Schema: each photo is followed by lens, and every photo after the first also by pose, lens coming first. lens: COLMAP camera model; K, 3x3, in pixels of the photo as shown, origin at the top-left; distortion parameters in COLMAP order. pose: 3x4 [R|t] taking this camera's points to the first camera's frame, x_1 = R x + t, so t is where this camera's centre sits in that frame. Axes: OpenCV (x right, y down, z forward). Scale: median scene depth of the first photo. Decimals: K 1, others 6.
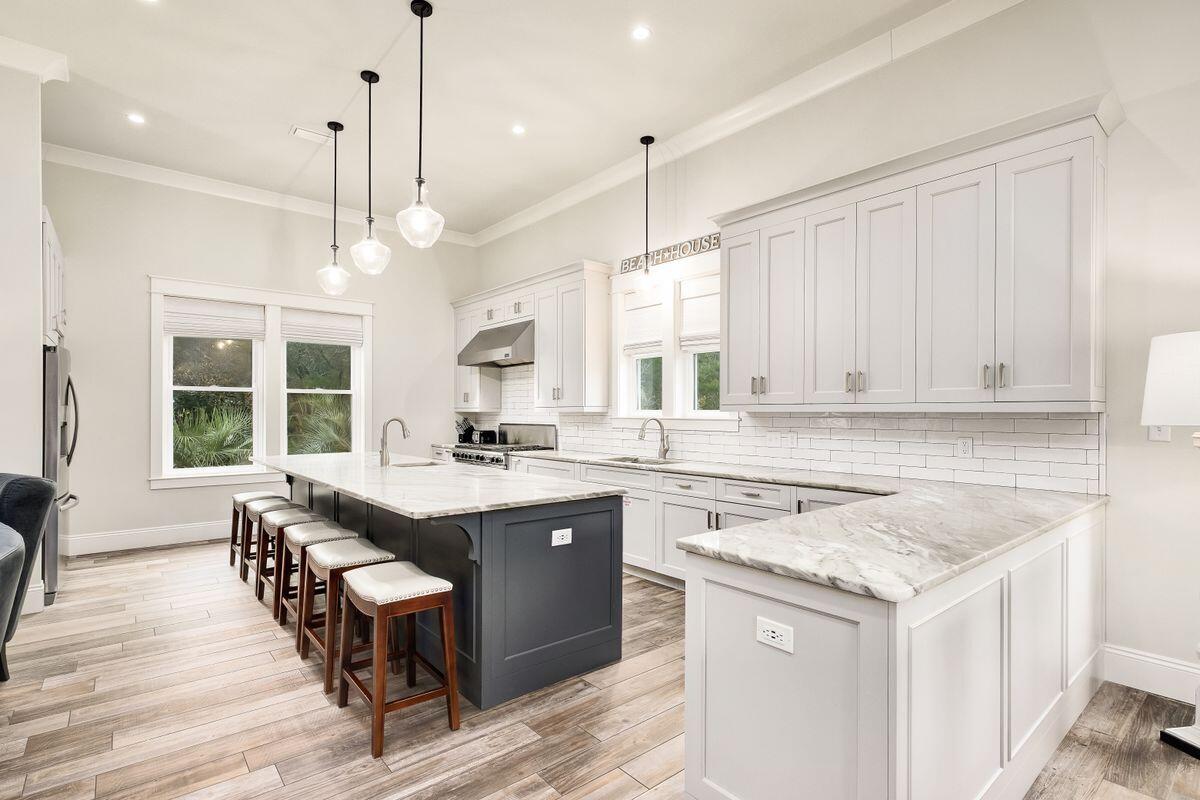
lens RADIAL K [[581.8, 0, 592.4], [0, 581.8, 411.8], [0, 0, 1]] dist [-0.002999, -0.000363]
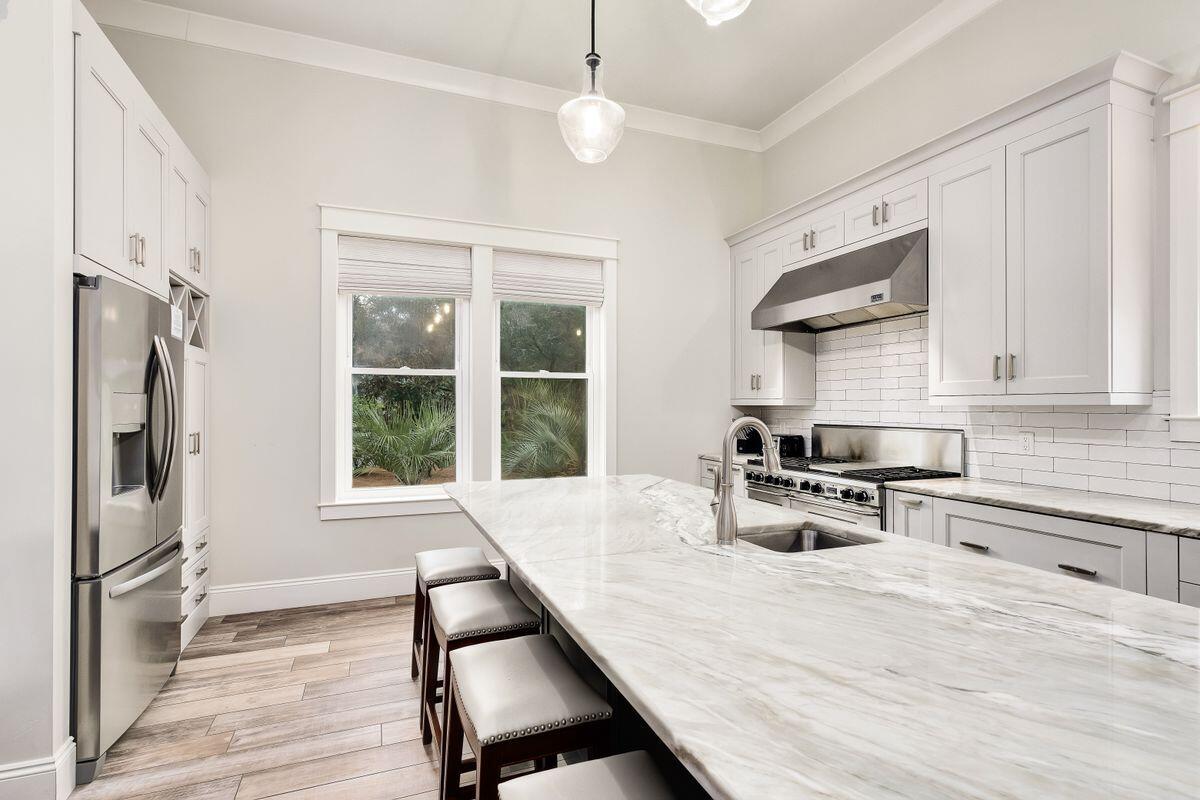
lens RADIAL K [[581.8, 0, 592.4], [0, 581.8, 411.8], [0, 0, 1]] dist [-0.002999, -0.000363]
pose [[0.948493, 0.002763, -0.316787, -0.211916], [0.000460, 0.999949, 0.010098, 0.000808], [0.316798, -0.009724, 0.948443, 0.395975]]
